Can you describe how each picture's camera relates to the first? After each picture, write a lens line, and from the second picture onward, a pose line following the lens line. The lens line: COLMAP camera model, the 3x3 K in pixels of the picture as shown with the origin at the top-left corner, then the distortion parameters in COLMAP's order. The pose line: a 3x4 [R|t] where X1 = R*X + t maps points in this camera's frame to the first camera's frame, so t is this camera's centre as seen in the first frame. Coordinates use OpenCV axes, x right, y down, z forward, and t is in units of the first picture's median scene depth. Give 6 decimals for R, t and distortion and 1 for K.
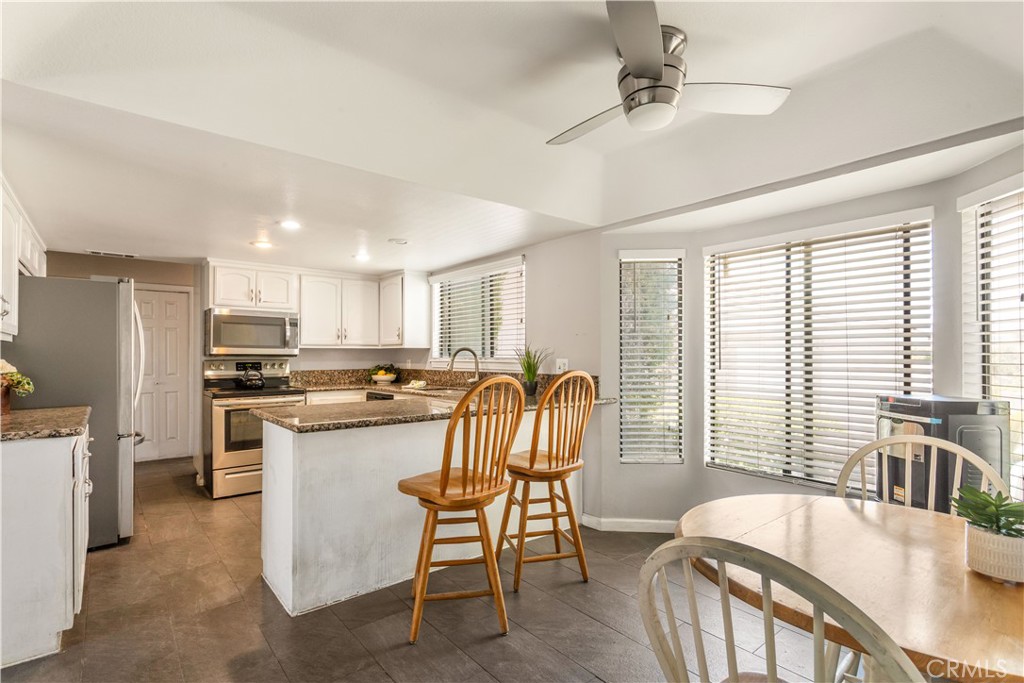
lens RADIAL K [[494.7, 0, 512.5], [0, 494.7, 355.1], [0, 0, 1]] dist [0.001754, 0.000174]
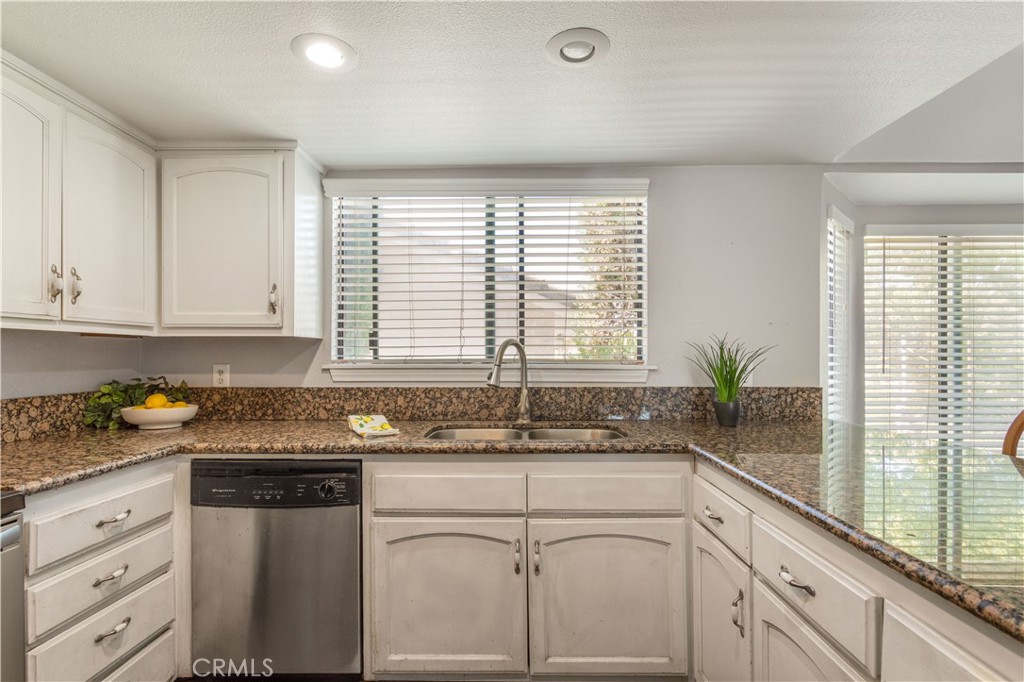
lens RADIAL K [[502.2, 0, 512.5], [0, 502.2, 354.8], [0, 0, 1]] dist [-0.001254, -0.000360]
pose [[0.649130, 0.006469, 0.760650, -0.431555], [-0.002015, 0.999975, -0.006785, 0.002979], [-0.760674, 0.002872, 0.649127, 0.625925]]
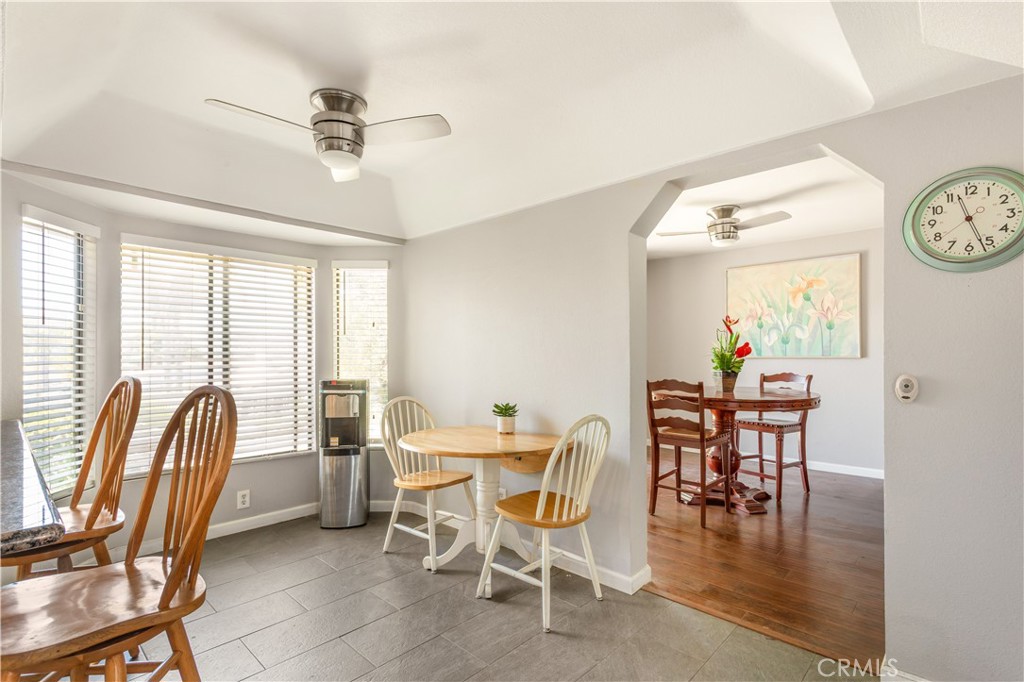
lens RADIAL K [[488.2, 0, 513.8], [0, 488.2, 352.3], [0, 0, 1]] dist [0.001387, 0.000396]
pose [[-0.124312, 0.006983, 0.992219, -0.389127], [0.007179, 0.999955, -0.006138, 0.003988], [-0.992217, 0.006360, -0.124356, 0.284563]]
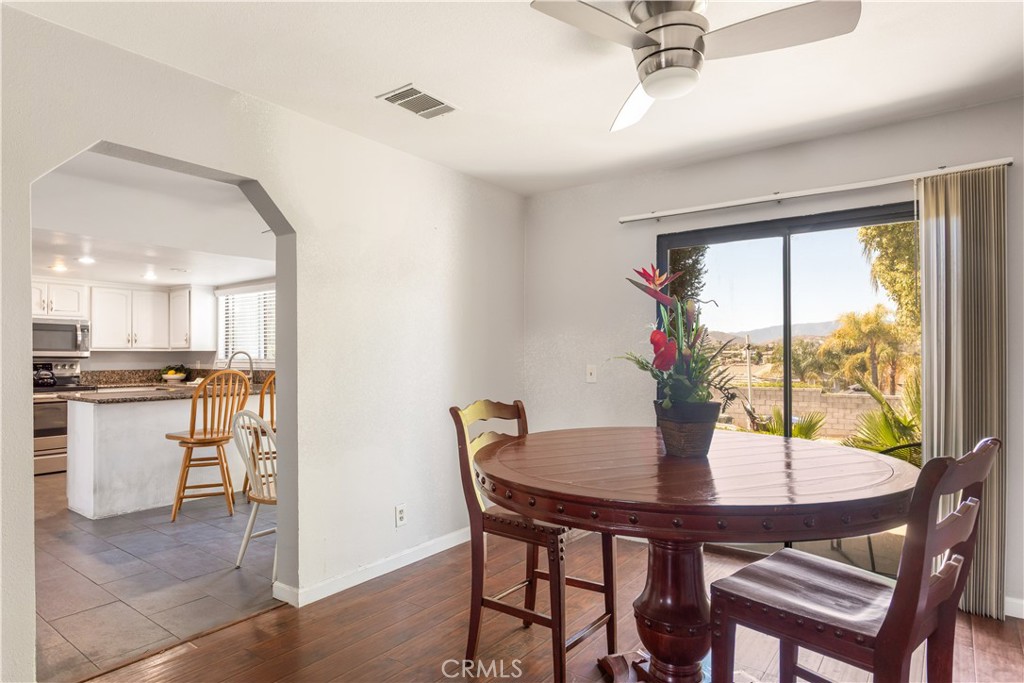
lens RADIAL K [[576.8, 0, 512.3], [0, 576.8, 355.0], [0, 0, 1]] dist [-0.004766, -0.000784]
pose [[0.970657, 0.000148, 0.240468, 0.203148], [-0.000293, 1.000000, 0.000568, -0.005886], [-0.240468, -0.000622, 0.970657, -0.542057]]
